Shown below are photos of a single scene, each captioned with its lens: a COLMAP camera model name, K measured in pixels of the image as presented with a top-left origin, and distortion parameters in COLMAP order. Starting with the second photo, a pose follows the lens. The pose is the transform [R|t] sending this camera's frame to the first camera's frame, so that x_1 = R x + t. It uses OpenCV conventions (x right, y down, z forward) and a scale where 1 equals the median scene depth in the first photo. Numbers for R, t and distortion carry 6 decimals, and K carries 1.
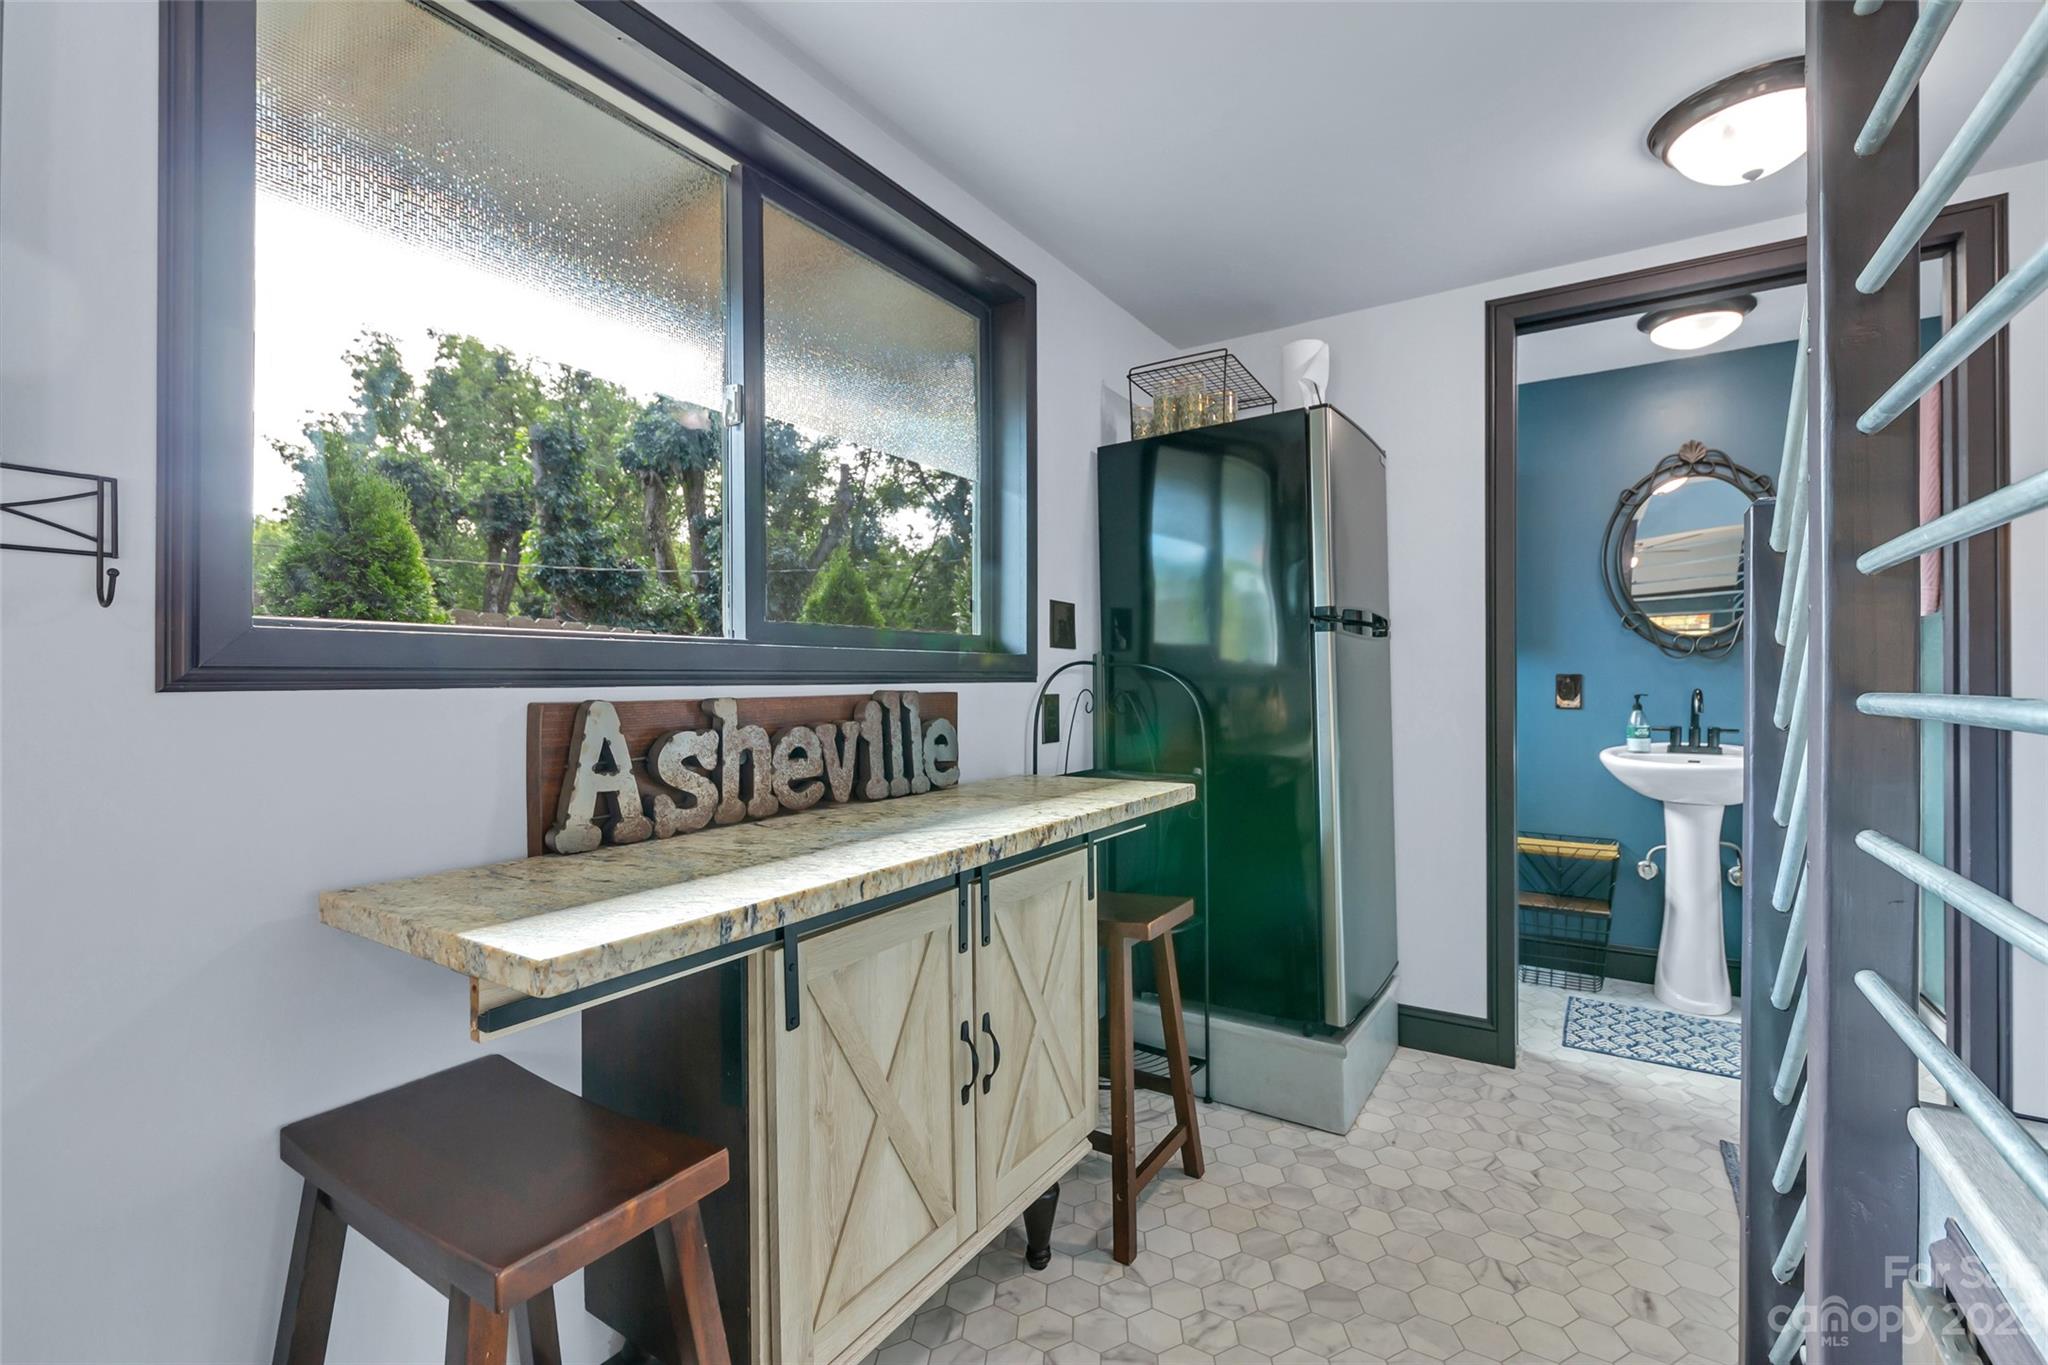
lens RADIAL K [[956.6, 0, 1031.5], [0, 956.6, 670.2], [0, 0, 1]] dist [-0.000509, -0.000416]
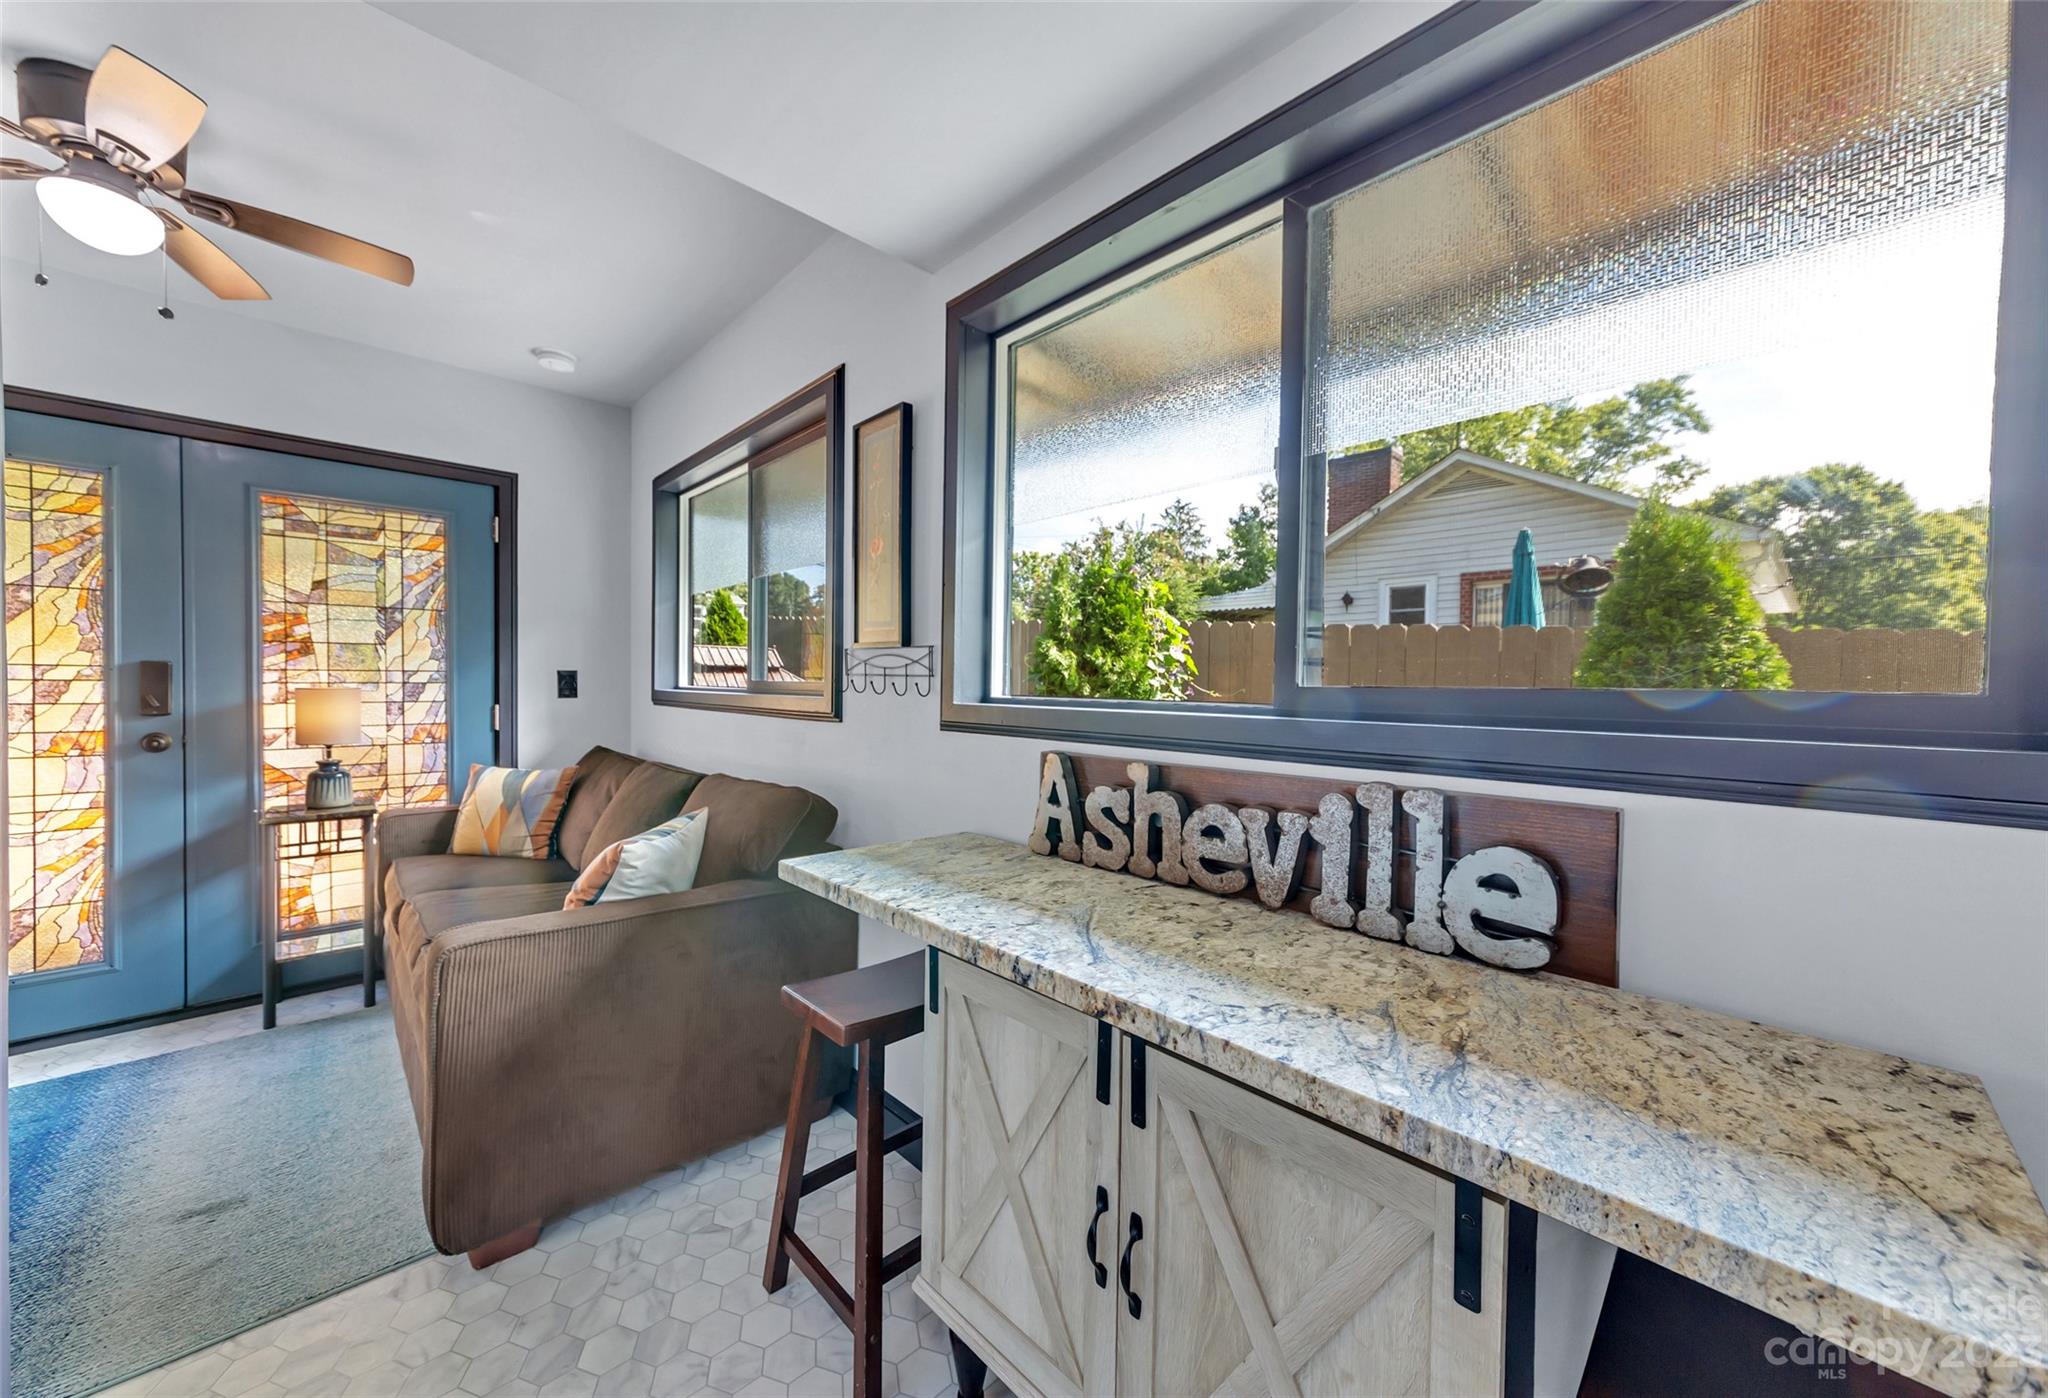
lens RADIAL K [[741.0, 0, 1017.1], [0, 741.0, 693.9], [0, 0, 1]] dist [0.014914, -0.000093]
pose [[-0.261726, 0.007667, -0.965112, 0.492808], [-0.009388, 0.999901, 0.010489, -0.052744], [0.965097, 0.011806, -0.261628, 0.970853]]
